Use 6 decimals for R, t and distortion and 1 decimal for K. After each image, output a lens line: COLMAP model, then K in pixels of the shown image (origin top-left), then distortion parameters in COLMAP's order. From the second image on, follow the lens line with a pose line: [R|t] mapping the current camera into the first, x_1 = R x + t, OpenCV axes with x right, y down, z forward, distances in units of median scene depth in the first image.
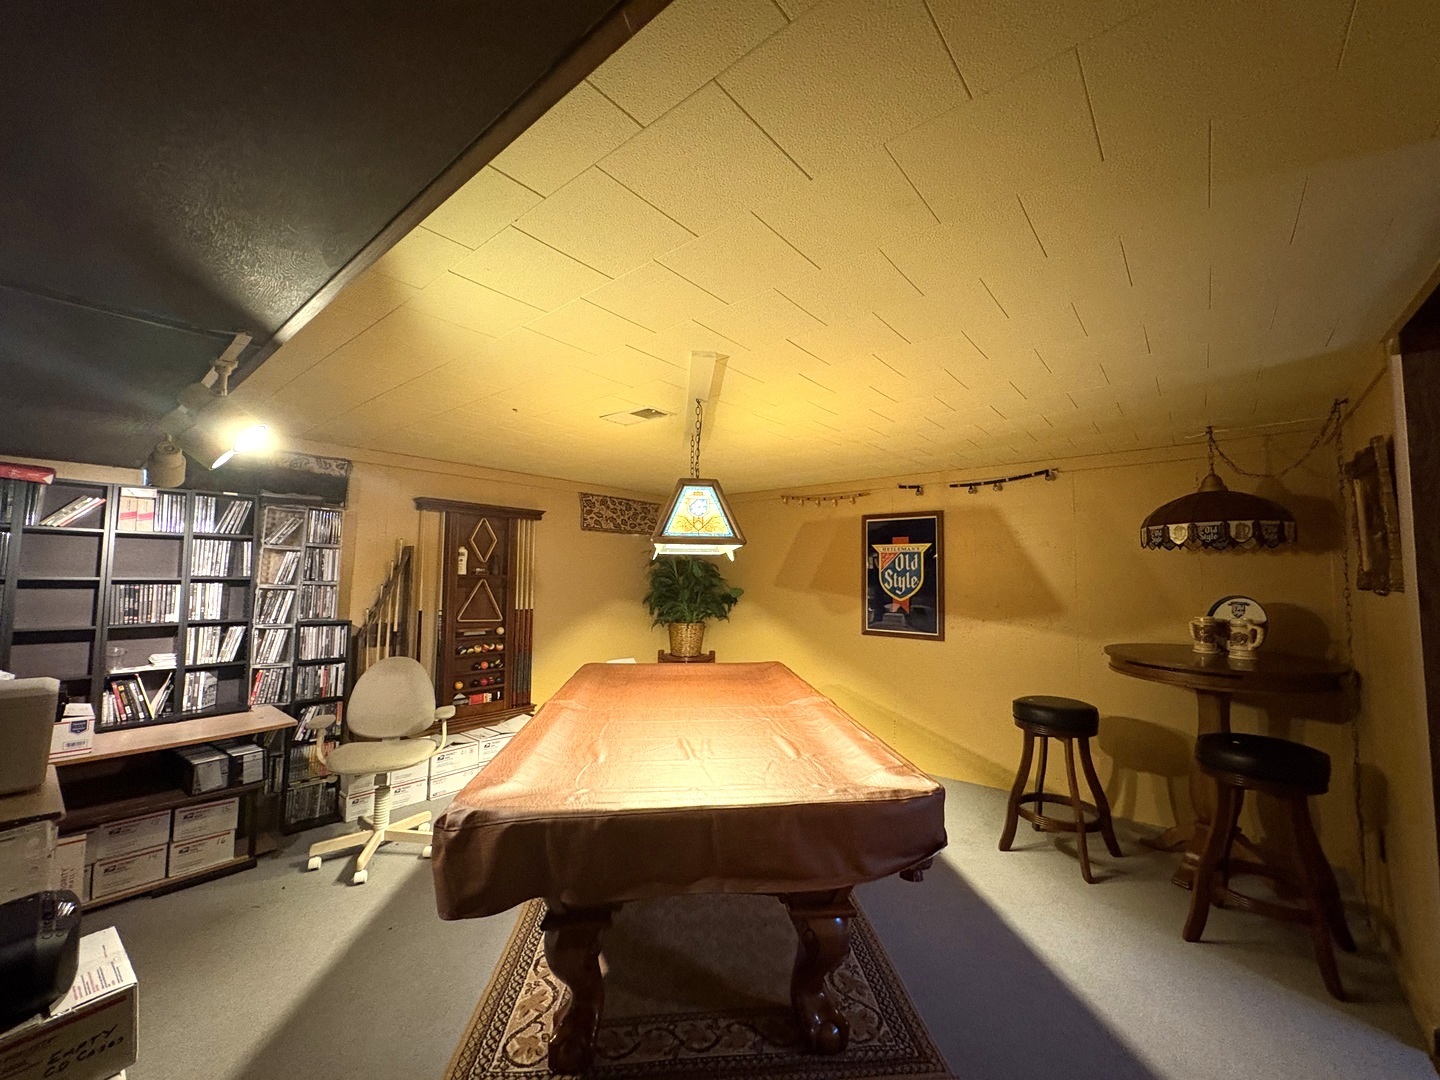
lens RADIAL K [[572.7, 0, 717.9], [0, 572.7, 540.6], [0, 0, 1]] dist [0.000113, 0.000658]
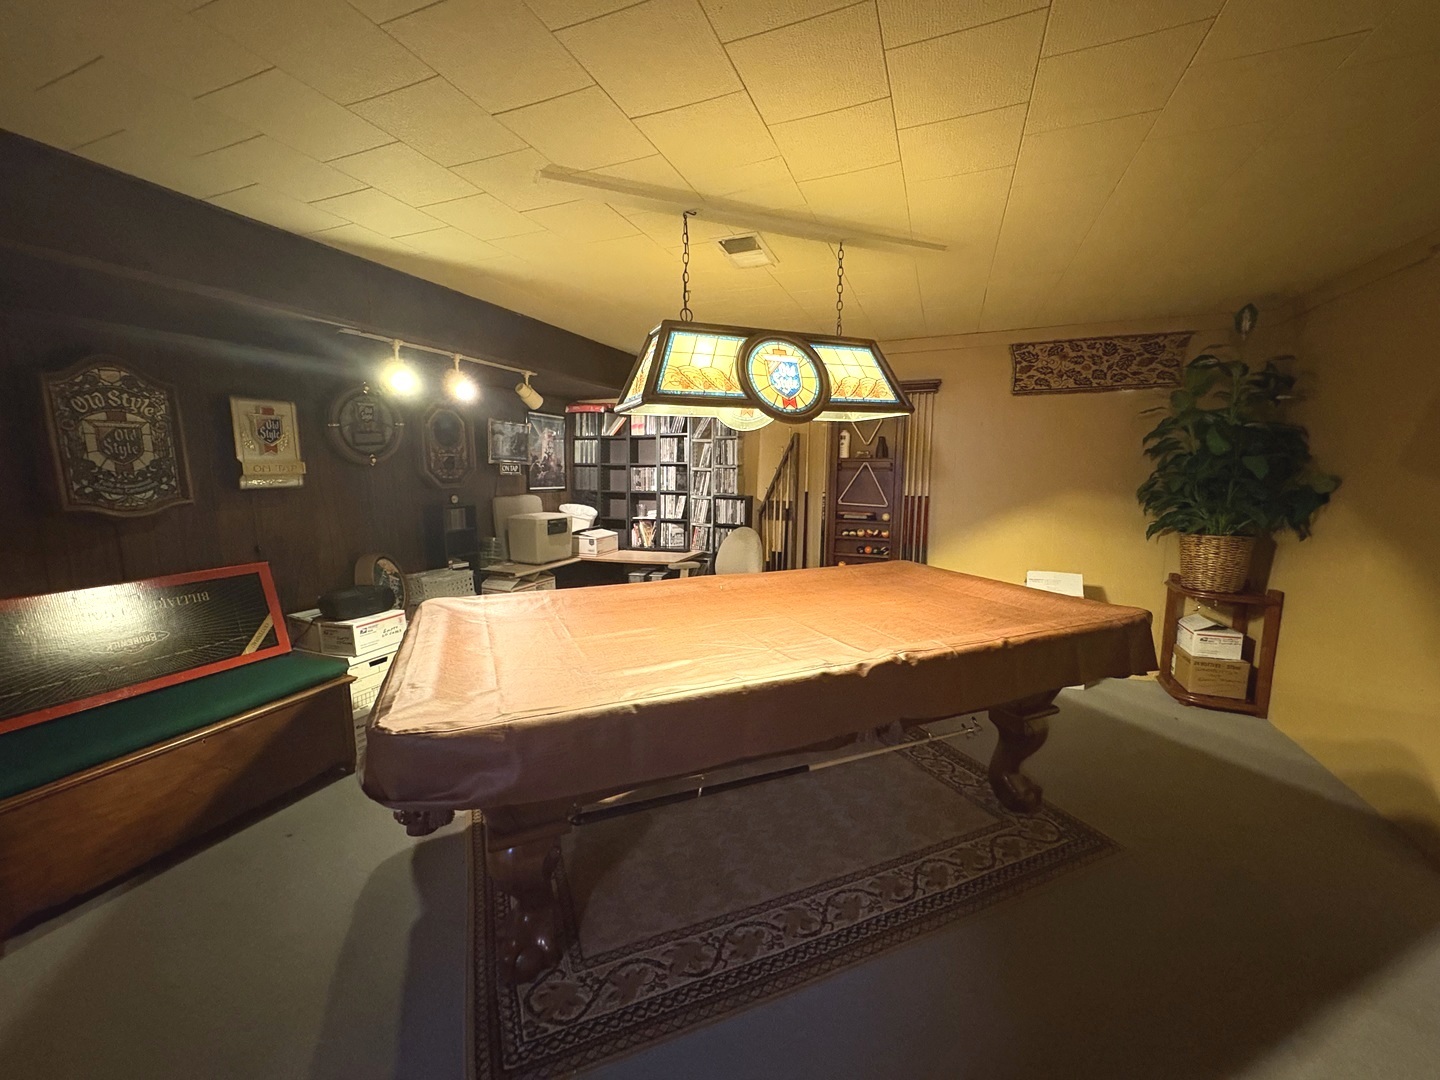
lens RADIAL K [[572.7, 0, 718.3], [0, 572.7, 541.9], [0, 0, 1]] dist [0.000113, 0.000658]
pose [[0.319560, 0.118044, -0.940185, 0.558350], [0.068907, 0.986688, 0.147303, 0.051033], [0.945057, -0.111857, 0.307172, 0.572227]]
